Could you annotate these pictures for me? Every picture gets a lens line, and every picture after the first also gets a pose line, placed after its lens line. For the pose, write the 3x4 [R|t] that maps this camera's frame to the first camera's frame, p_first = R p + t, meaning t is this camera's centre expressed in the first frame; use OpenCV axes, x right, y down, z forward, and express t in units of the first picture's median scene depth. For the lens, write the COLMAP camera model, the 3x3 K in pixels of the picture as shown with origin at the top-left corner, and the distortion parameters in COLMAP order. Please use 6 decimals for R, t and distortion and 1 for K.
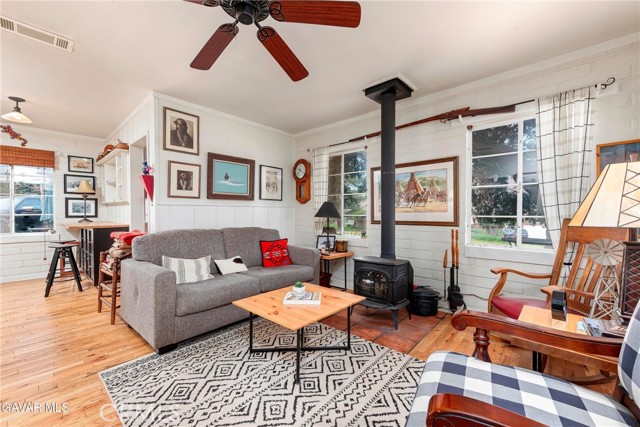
lens RADIAL K [[259.2, 0, 319.0], [0, 259.2, 212.5], [0, 0, 1]] dist [0.003207, -0.000027]
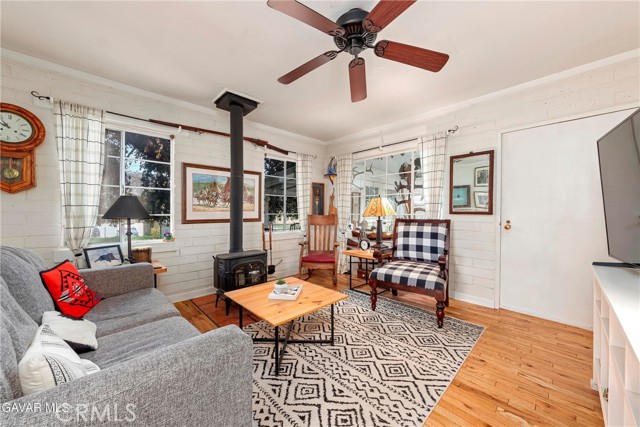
lens RADIAL K [[236.6, 0, 319.4], [0, 236.6, 210.9], [0, 0, 1]] dist [0.000118, 0.000018]
pose [[0.078006, 0.004618, 0.996942, -0.981225], [-0.000943, 0.999989, -0.004558, 0.002385], [-0.996952, -0.000585, 0.078010, 0.760005]]
